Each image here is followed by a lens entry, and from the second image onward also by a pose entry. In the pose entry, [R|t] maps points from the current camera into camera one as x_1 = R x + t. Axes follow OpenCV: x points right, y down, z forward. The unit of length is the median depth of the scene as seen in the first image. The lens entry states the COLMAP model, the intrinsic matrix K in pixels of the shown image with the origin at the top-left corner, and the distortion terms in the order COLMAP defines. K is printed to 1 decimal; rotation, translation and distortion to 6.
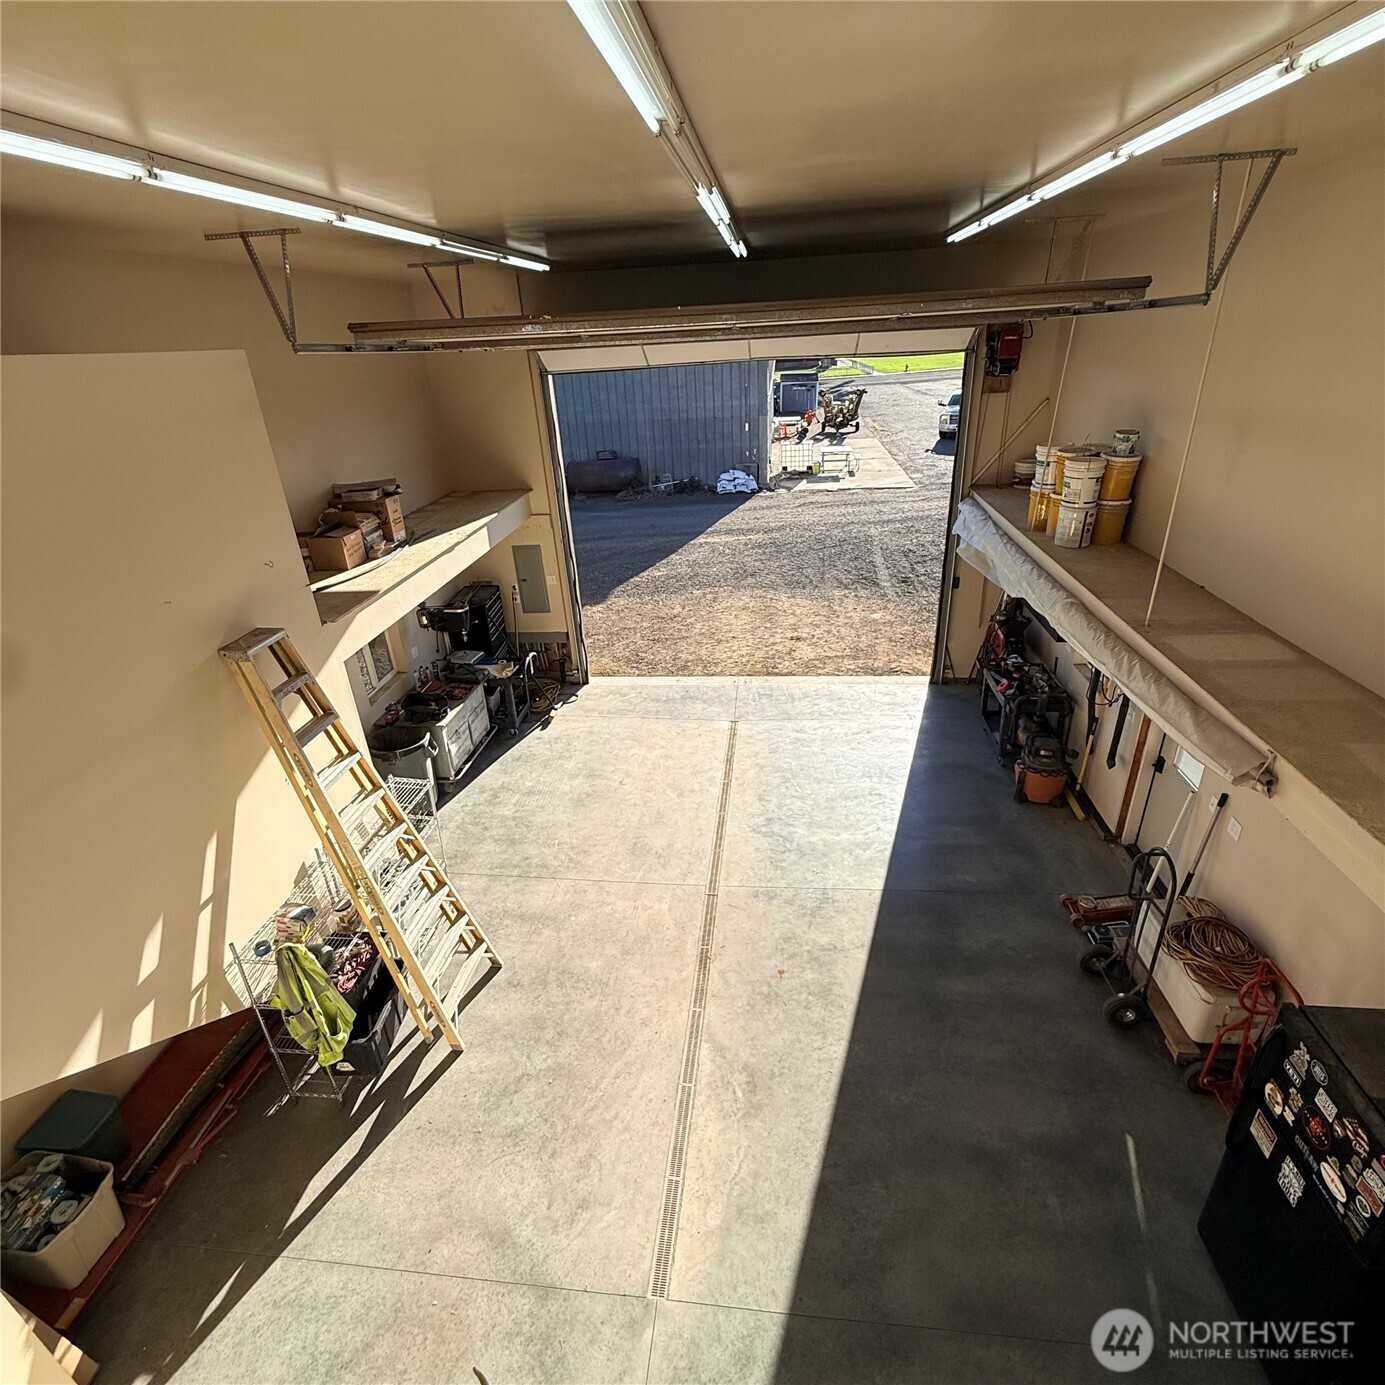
lens RADIAL K [[741.9, 0, 692.5], [0, 741.9, 692.5], [0, 0, 1]] dist [0.004054, 0.000226]
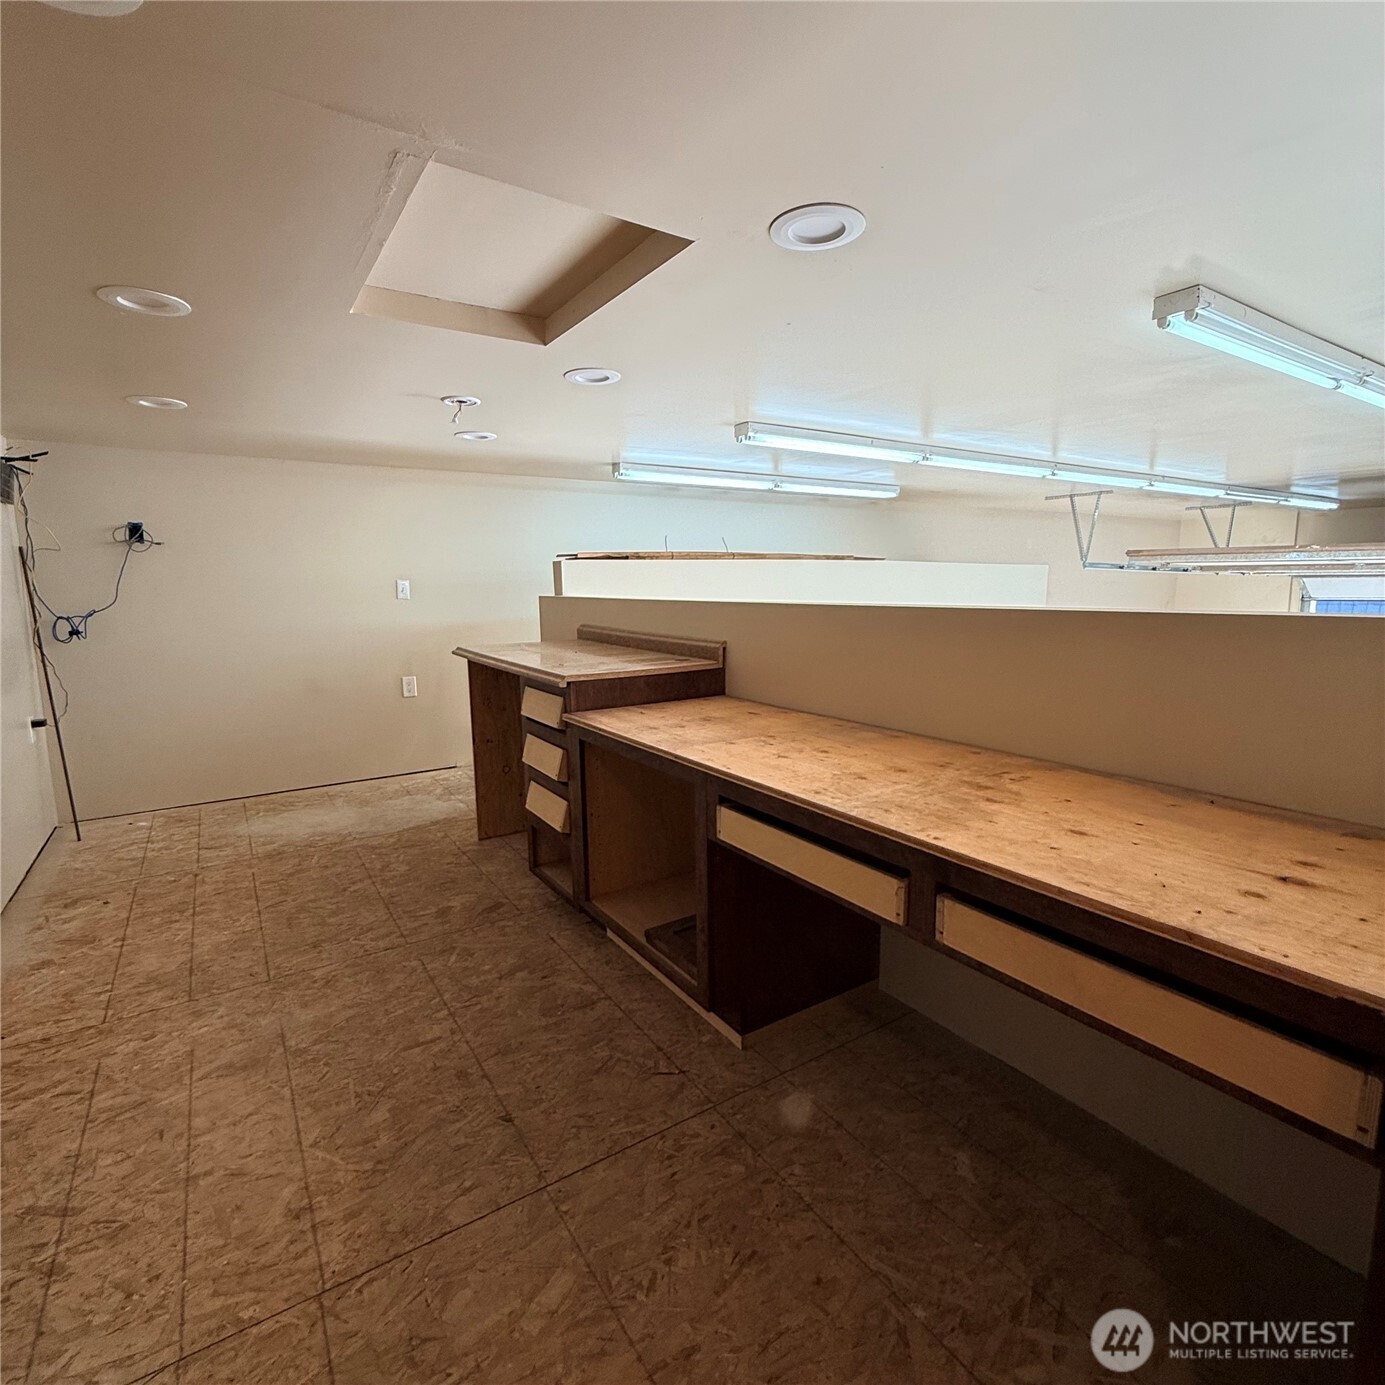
lens RADIAL K [[741.9, 0, 692.5], [0, 741.9, 692.5], [0, 0, 1]] dist [0.004054, 0.000226]
pose [[0.635166, 0.157074, -0.756236, 0.095776], [-0.358505, 0.927198, -0.108527, 0.169844], [0.684133, 0.340047, 0.645236, -0.317347]]
